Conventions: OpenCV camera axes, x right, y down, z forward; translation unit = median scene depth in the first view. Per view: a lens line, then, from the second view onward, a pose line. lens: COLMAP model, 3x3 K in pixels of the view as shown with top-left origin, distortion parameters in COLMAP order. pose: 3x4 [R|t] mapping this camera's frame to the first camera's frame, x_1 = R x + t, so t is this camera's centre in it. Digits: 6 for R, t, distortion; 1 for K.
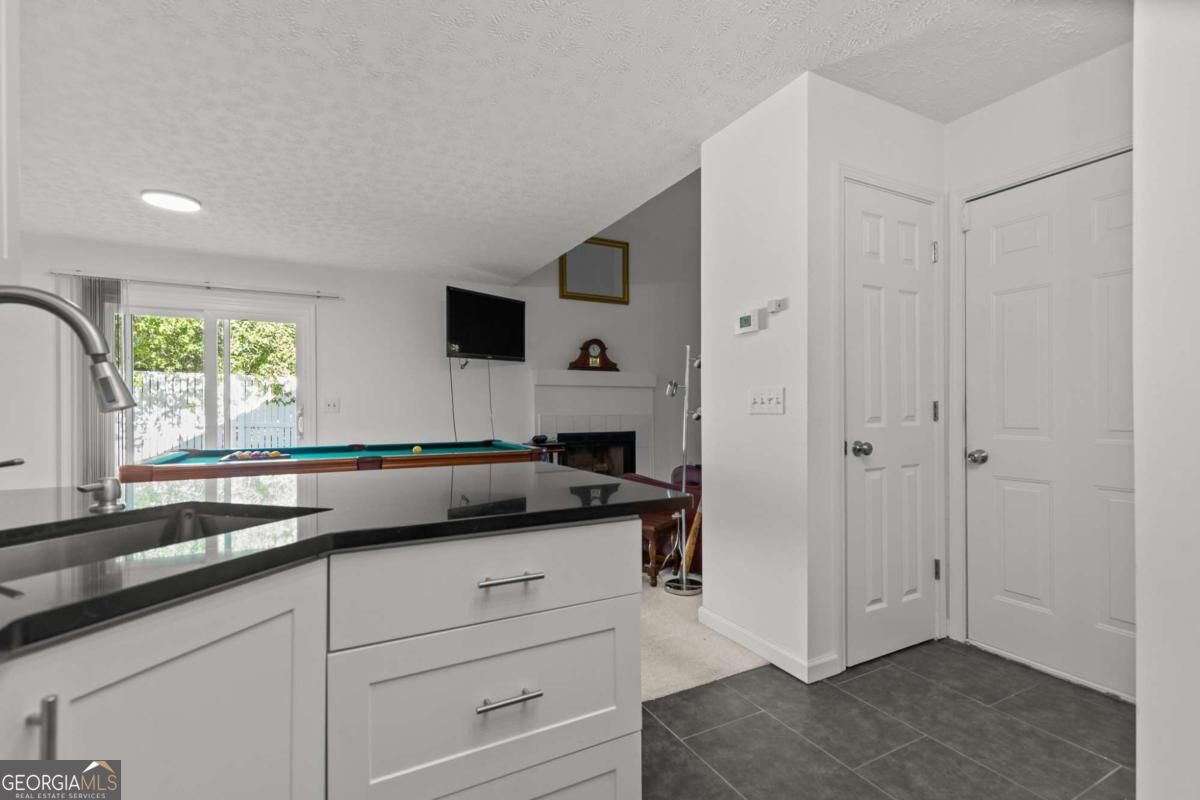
lens RADIAL K [[550.6, 0, 620.8], [0, 550.6, 408.9], [0, 0, 1]] dist [0.016846, -0.000039]
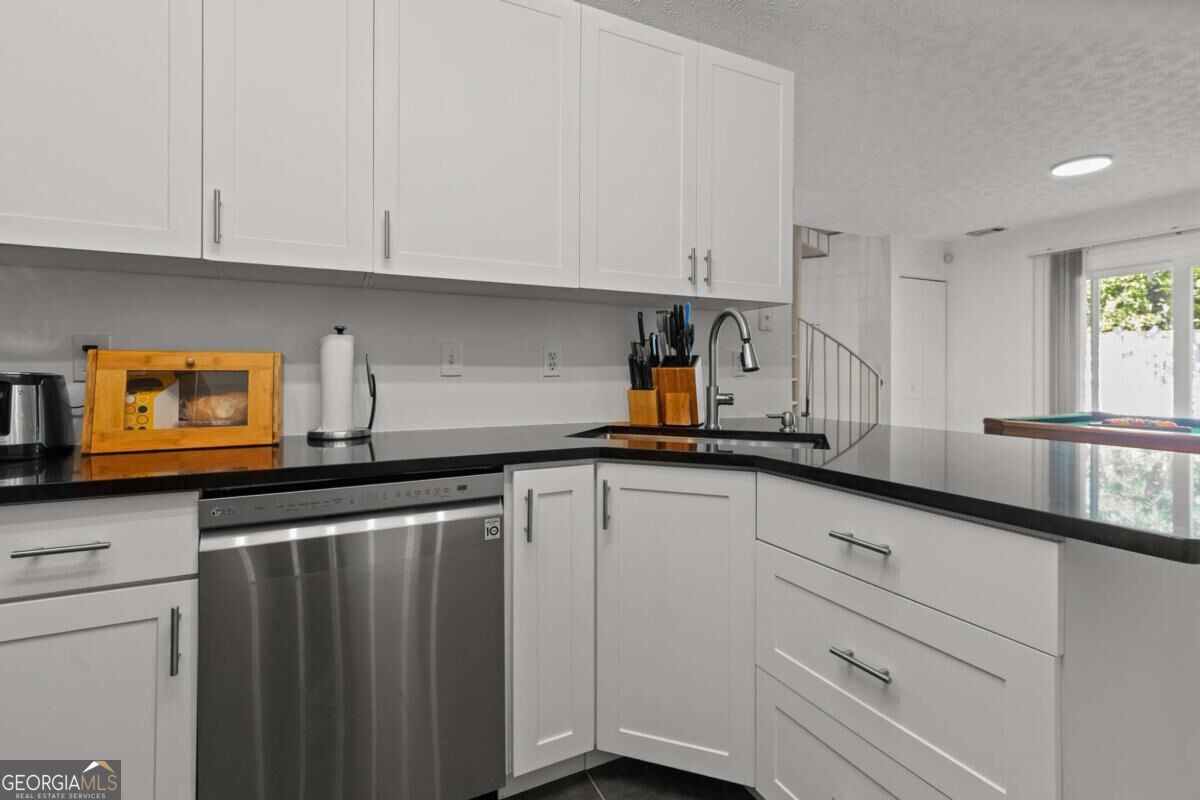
lens RADIAL K [[559.1, 0, 597.8], [0, 559.1, 367.3], [0, 0, 1]] dist [0.002473, 0.000103]
pose [[-0.049621, -0.006881, -0.998744, 0.168231], [-0.002163, 0.999975, -0.006782, 0.001239], [0.998766, 0.001824, -0.049634, 0.118467]]
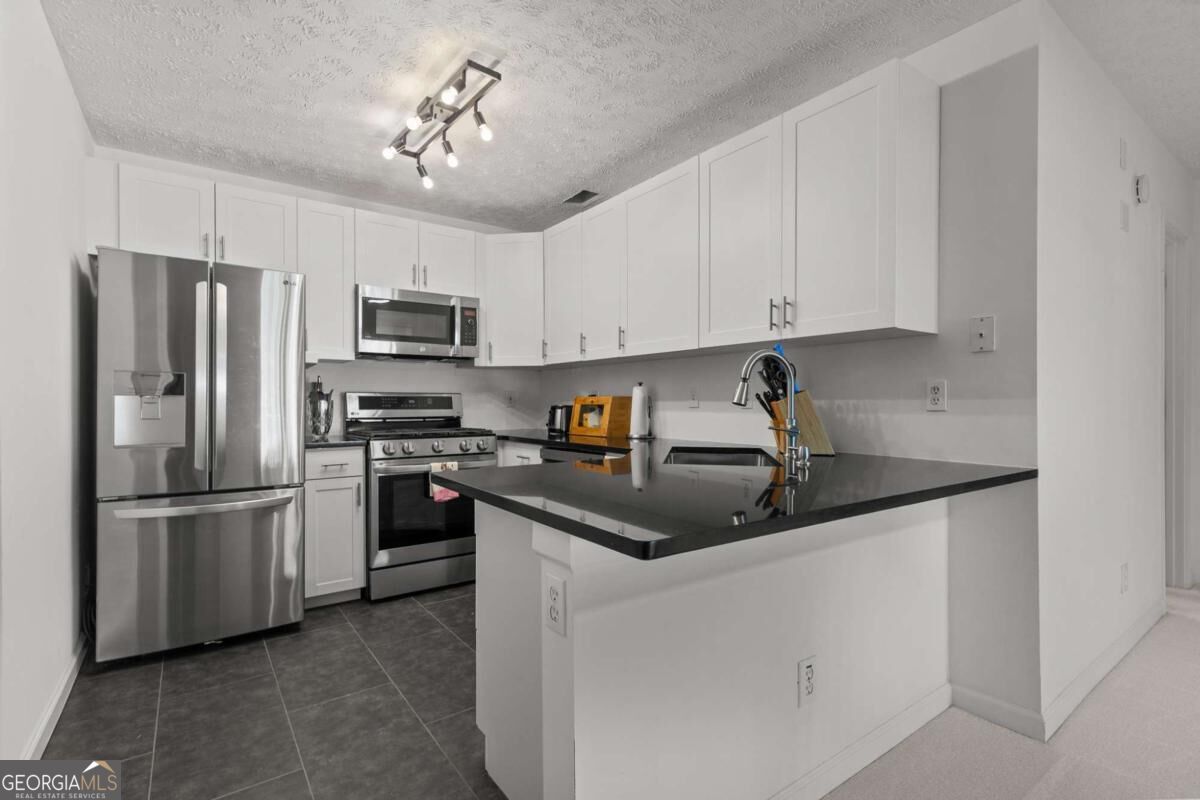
lens RADIAL K [[551.2, 0, 605.6], [0, 551.2, 404.1], [0, 0, 1]] dist [0.000479, -0.000298]
pose [[-0.991935, 0.003538, -0.126700, -0.028432], [0.003045, 0.999987, 0.004082, -0.001772], [0.126713, 0.003664, -0.991933, 0.576907]]
